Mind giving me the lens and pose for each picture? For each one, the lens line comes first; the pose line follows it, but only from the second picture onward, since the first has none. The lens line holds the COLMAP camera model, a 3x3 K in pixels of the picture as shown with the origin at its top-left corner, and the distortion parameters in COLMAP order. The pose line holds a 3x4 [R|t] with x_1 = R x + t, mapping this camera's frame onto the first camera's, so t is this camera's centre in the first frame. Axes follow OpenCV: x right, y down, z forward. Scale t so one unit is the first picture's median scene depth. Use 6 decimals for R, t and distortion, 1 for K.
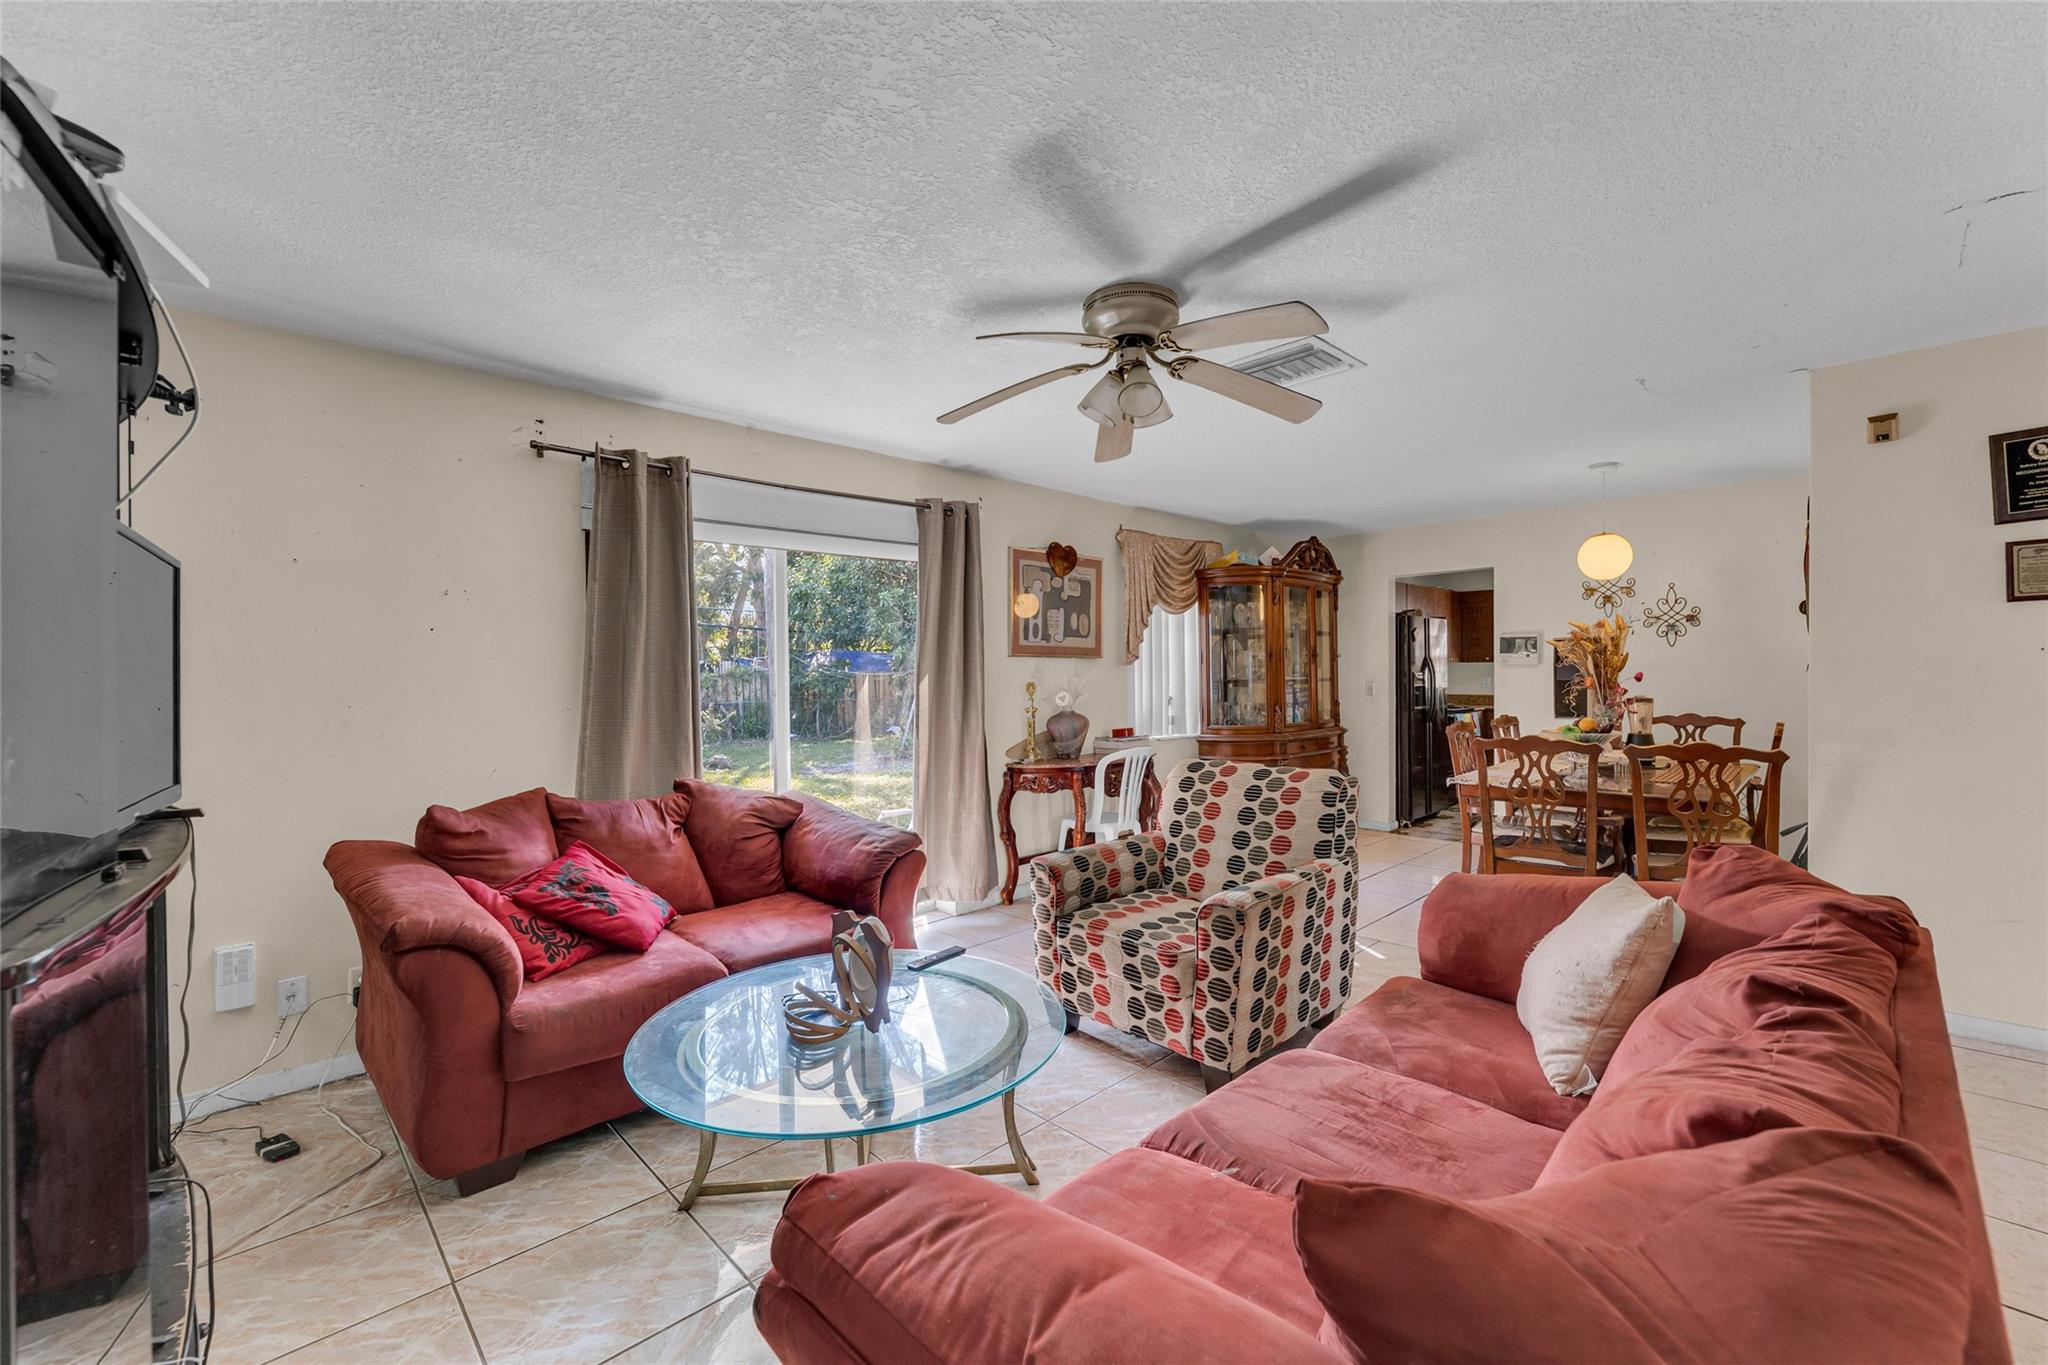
lens RADIAL K [[839.8, 0, 1014.8], [0, 839.8, 673.1], [0, 0, 1]] dist [0.000867, -0.000082]
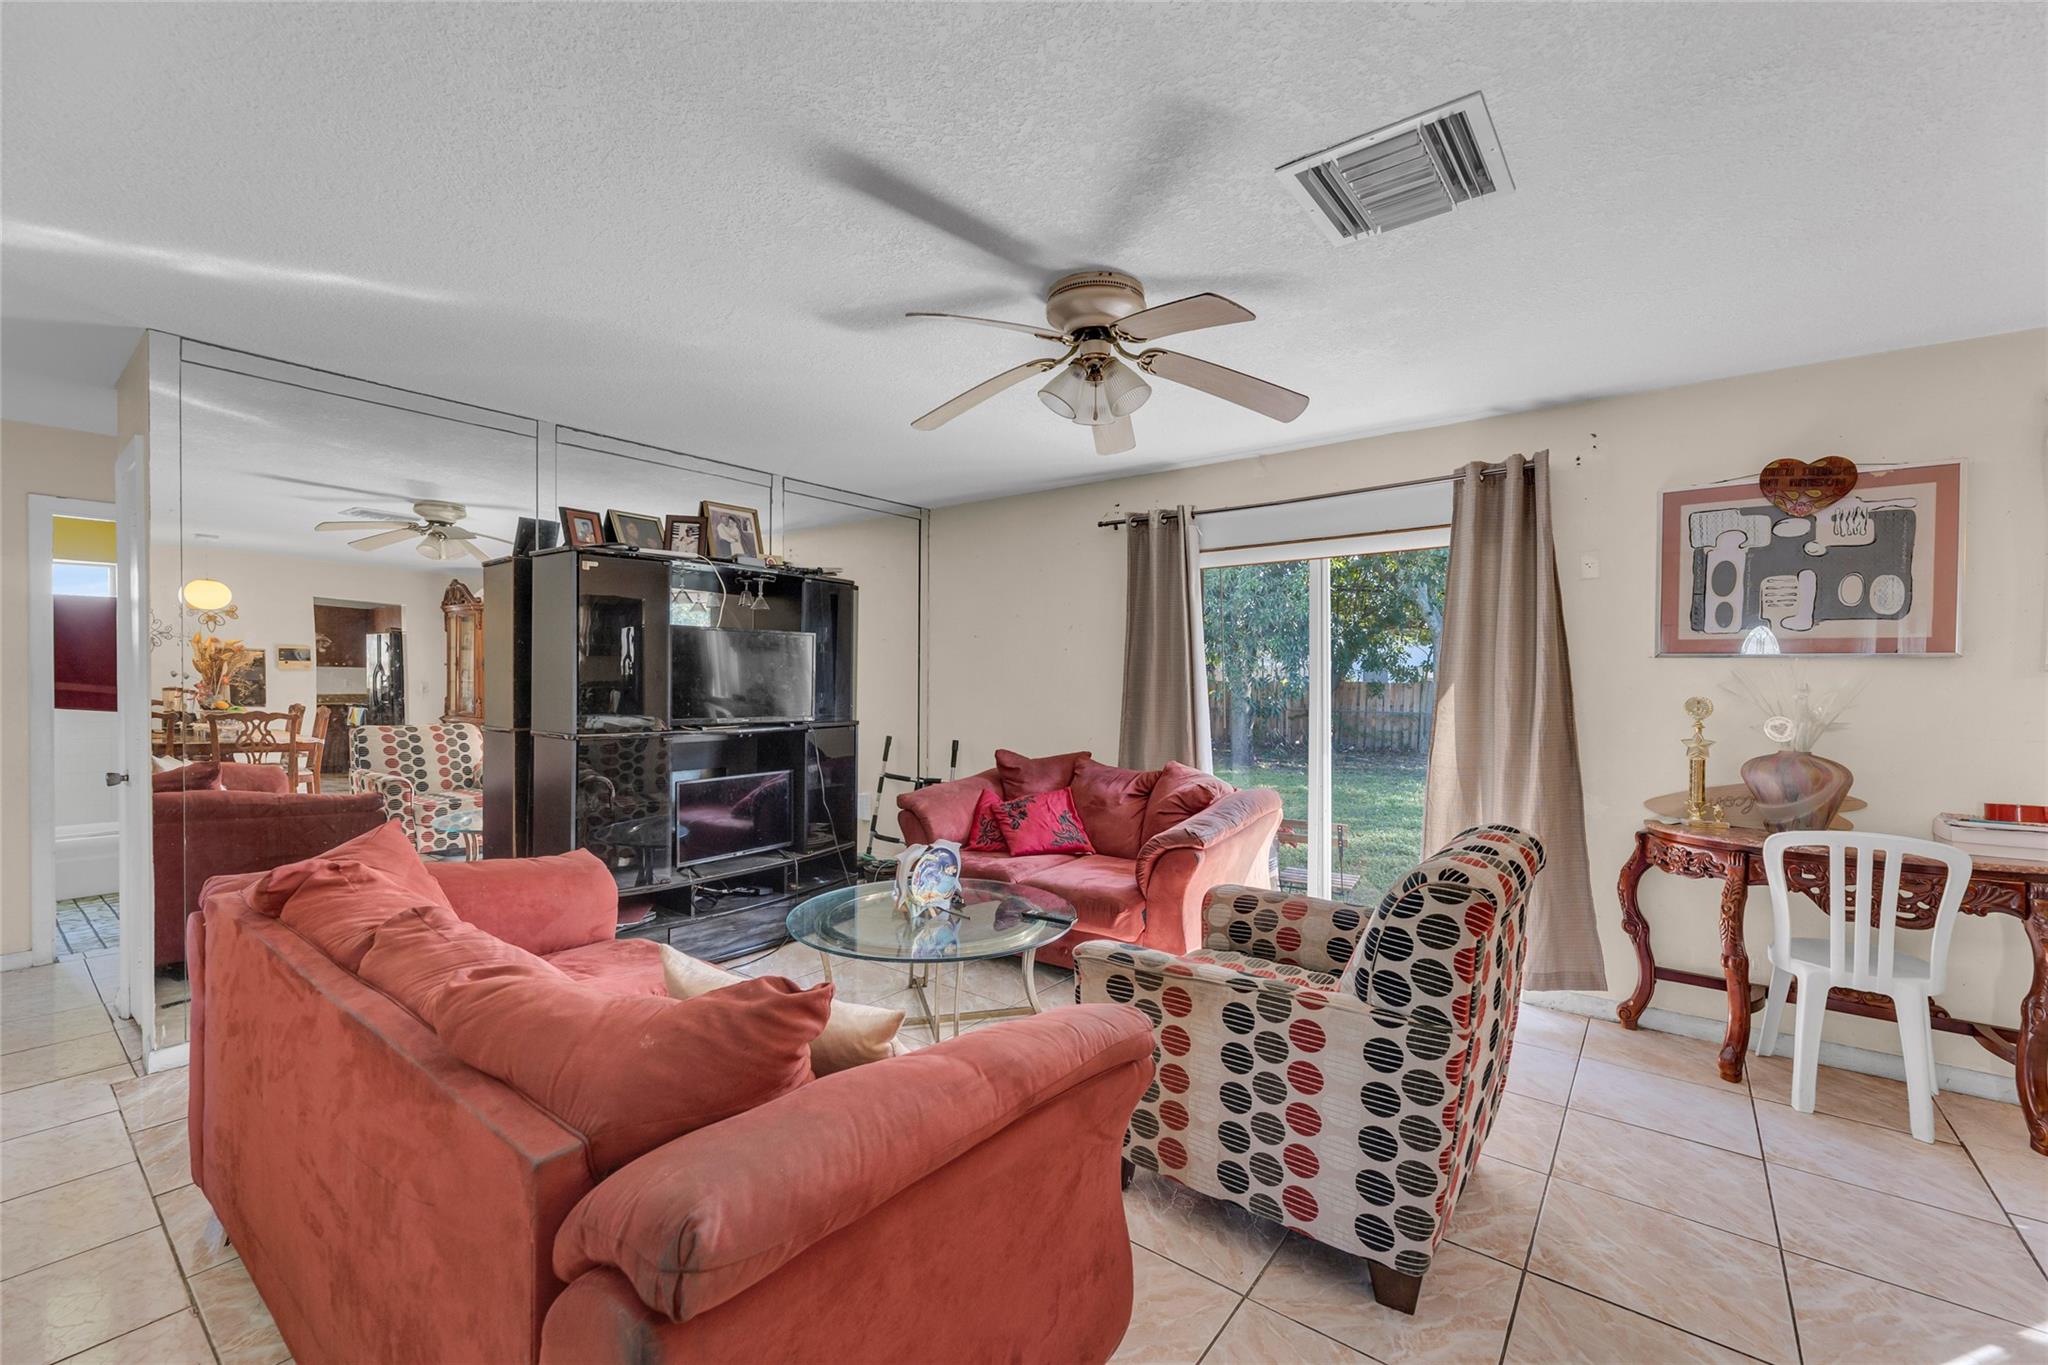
lens RADIAL K [[839.8, 0, 1014.6], [0, 839.8, 689.0], [0, 0, 1]] dist [0.000867, -0.000082]
pose [[0.133977, 0.017819, -0.990824, 0.586057], [-0.011239, 0.999801, 0.016460, -0.001134], [0.990921, 0.008930, 0.134151, 0.421922]]
